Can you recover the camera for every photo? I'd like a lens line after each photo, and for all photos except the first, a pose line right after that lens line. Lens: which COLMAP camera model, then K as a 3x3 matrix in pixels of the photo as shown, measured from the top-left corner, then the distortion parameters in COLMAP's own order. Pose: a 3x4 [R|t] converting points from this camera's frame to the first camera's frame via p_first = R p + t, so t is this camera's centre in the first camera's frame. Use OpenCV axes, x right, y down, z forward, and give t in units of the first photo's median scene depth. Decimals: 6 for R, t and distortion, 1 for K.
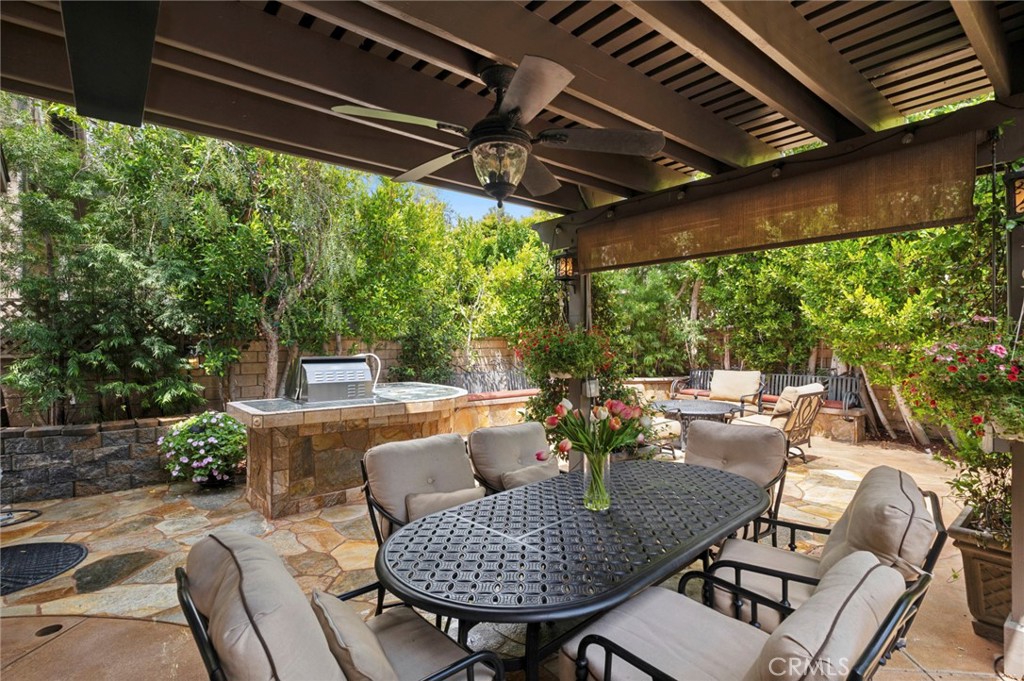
lens RADIAL K [[507.3, 0, 513.4], [0, 507.3, 338.1], [0, 0, 1]] dist [0.005123, 0.000713]
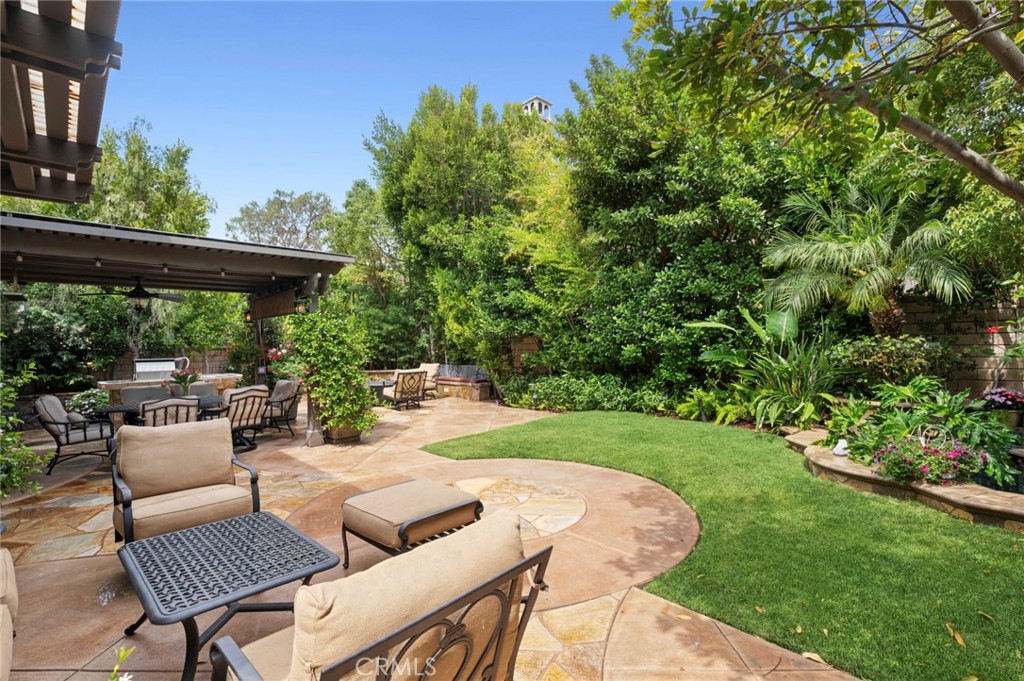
lens RADIAL K [[470.1, 0, 513.6], [0, 470.1, 342.3], [0, 0, 1]] dist [-0.004033, -0.000900]
pose [[0.996544, -0.020927, 0.080387, 0.881805], [0.021565, 0.999742, -0.007070, 0.014142], [-0.080218, 0.008779, 0.996739, -0.943050]]
